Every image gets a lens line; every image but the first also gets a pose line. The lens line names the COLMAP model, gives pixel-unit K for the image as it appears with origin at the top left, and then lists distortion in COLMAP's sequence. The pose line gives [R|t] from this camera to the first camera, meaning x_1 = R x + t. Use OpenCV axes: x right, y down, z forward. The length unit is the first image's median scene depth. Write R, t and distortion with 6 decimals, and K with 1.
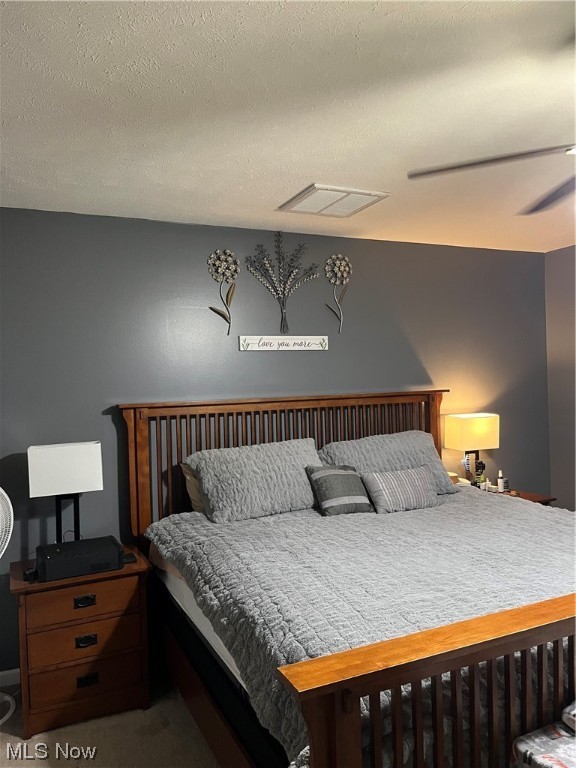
lens RADIAL K [[581.4, 0, 287.3], [0, 581.4, 383.7], [0, 0, 1]] dist [0.028514, -0.015203]
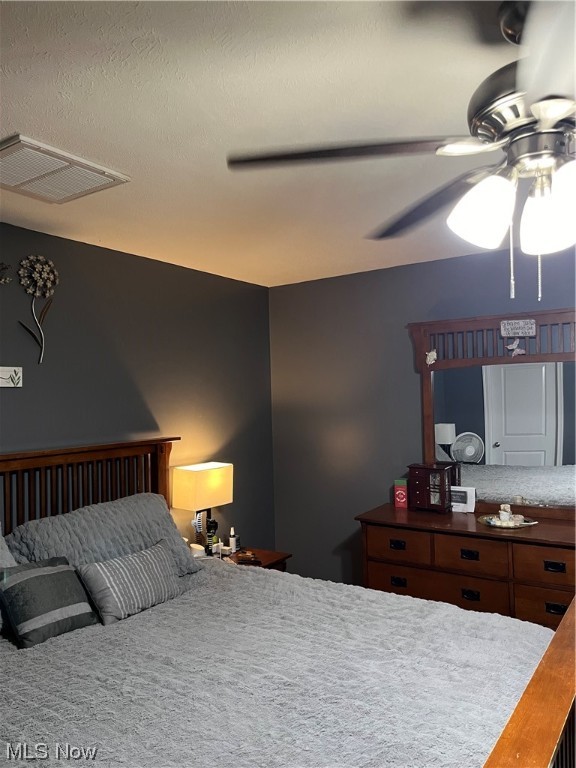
lens RADIAL K [[581.4, 0, 289.3], [0, 581.4, 389.0], [0, 0, 1]] dist [0.028514, -0.015203]
pose [[0.853253, 0.018614, 0.521165, -0.024199], [0.000766, 0.999317, -0.036947, -0.030932], [-0.521496, 0.031924, 0.852656, 0.238363]]
